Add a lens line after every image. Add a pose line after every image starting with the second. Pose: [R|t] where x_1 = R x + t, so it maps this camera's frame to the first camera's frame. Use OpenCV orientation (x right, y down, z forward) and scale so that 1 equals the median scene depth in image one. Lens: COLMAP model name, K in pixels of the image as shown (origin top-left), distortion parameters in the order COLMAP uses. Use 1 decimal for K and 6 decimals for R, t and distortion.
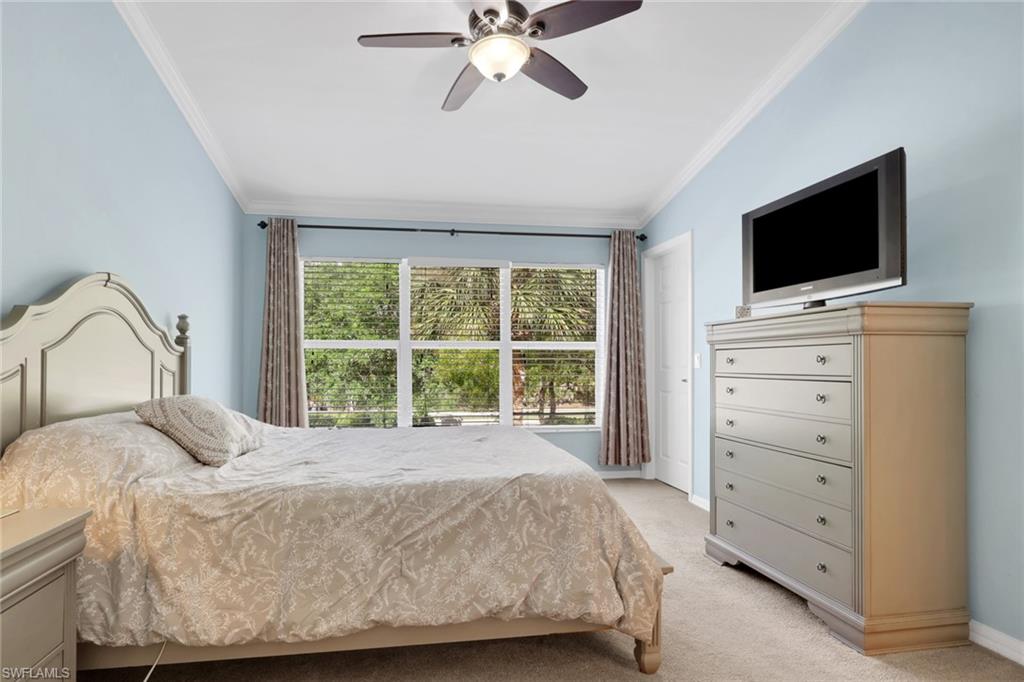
lens RADIAL K [[481.4, 0, 474.8], [0, 481.4, 364.6], [0, 0, 1]] dist [-0.000752, 0.000141]
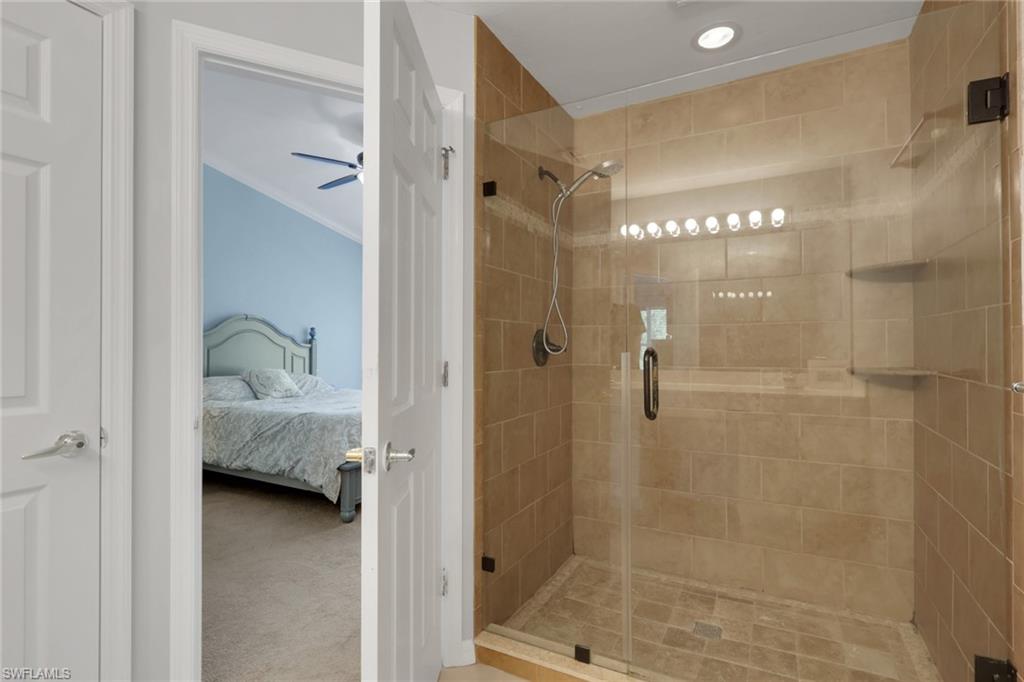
lens RADIAL K [[477.8, 0, 552.0], [0, 477.8, 344.7], [0, 0, 1]] dist [0.000442, -0.000017]
pose [[0.830734, 0.000059, -0.556669, 1.799971], [-0.000756, 0.999999, -0.001023, -0.047640], [0.556668, 0.001271, 0.830734, -0.090124]]
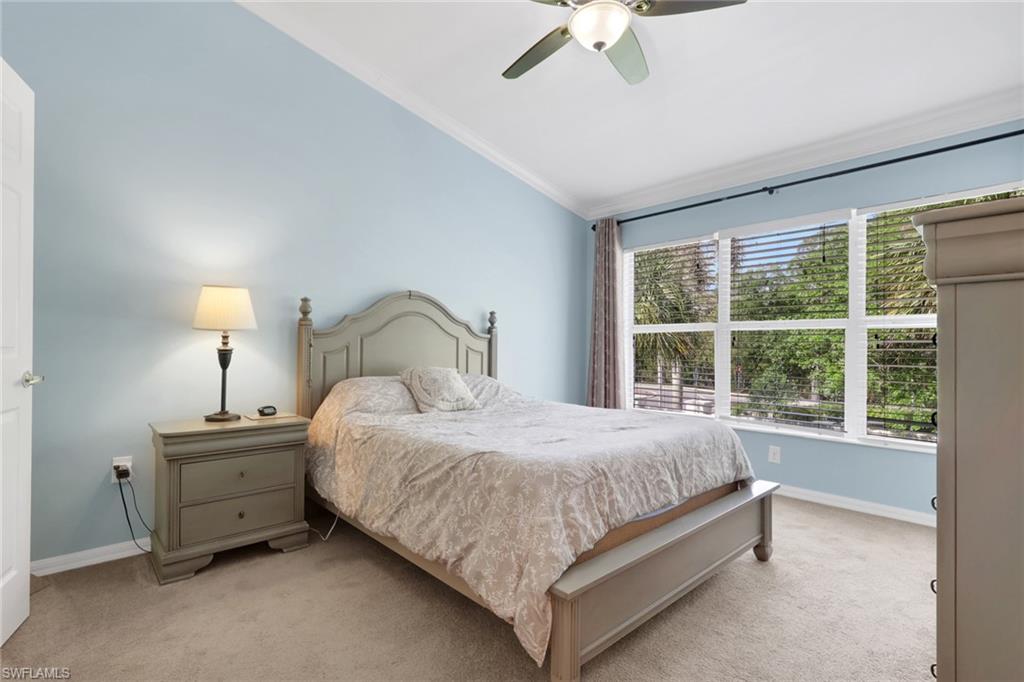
lens RADIAL K [[495.8, 0, 541.7], [0, 495.8, 344.2], [0, 0, 1]] dist [0.001635, 0.000563]
pose [[0.581669, -0.001769, -0.813424, 0.915703], [-0.006283, 0.999958, -0.006668, 0.000595], [0.813401, 0.008990, 0.581634, 0.398122]]
